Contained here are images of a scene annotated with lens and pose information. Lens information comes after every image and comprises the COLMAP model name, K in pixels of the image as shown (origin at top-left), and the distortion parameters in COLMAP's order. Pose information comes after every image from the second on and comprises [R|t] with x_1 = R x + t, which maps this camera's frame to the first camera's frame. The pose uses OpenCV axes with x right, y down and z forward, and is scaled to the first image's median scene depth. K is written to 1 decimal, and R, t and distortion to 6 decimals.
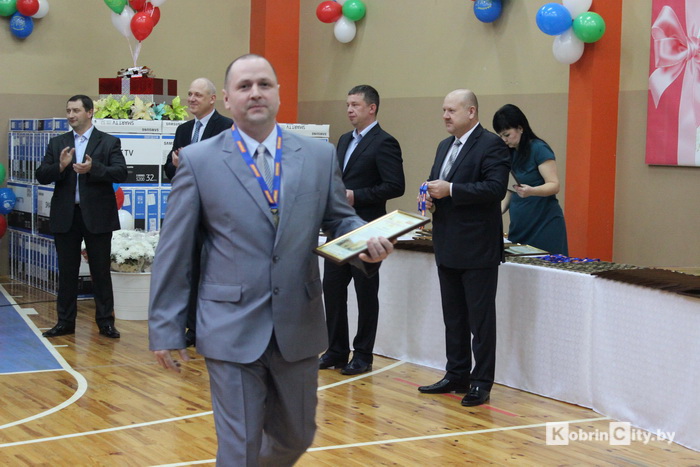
lens RADIAL K [[1367.3, 0, 348.1], [0, 1367.3, 236.8], [0, 0, 1]] dist [0.048846, 0.000000]
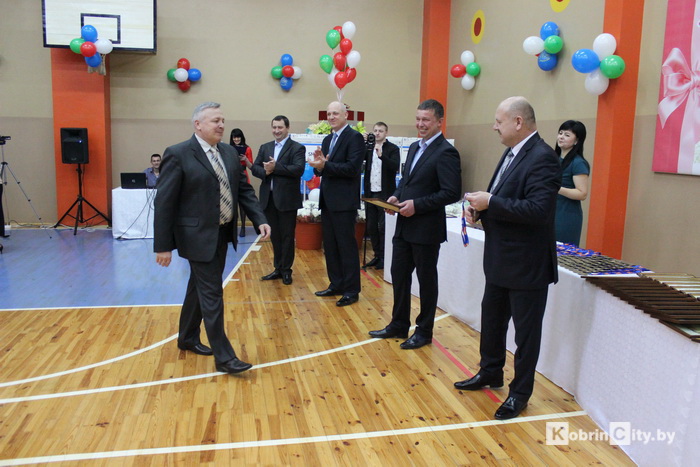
lens RADIAL K [[584.7, 0, 353.6], [0, 584.7, 237.2], [0, 0, 1]] dist [-0.107809, 0.059331]
pose [[0.958655, 0.054434, -0.279316, 0.098486], [-0.031377, 0.995769, 0.086368, -0.028176], [0.282836, -0.074033, 0.956307, 0.390694]]
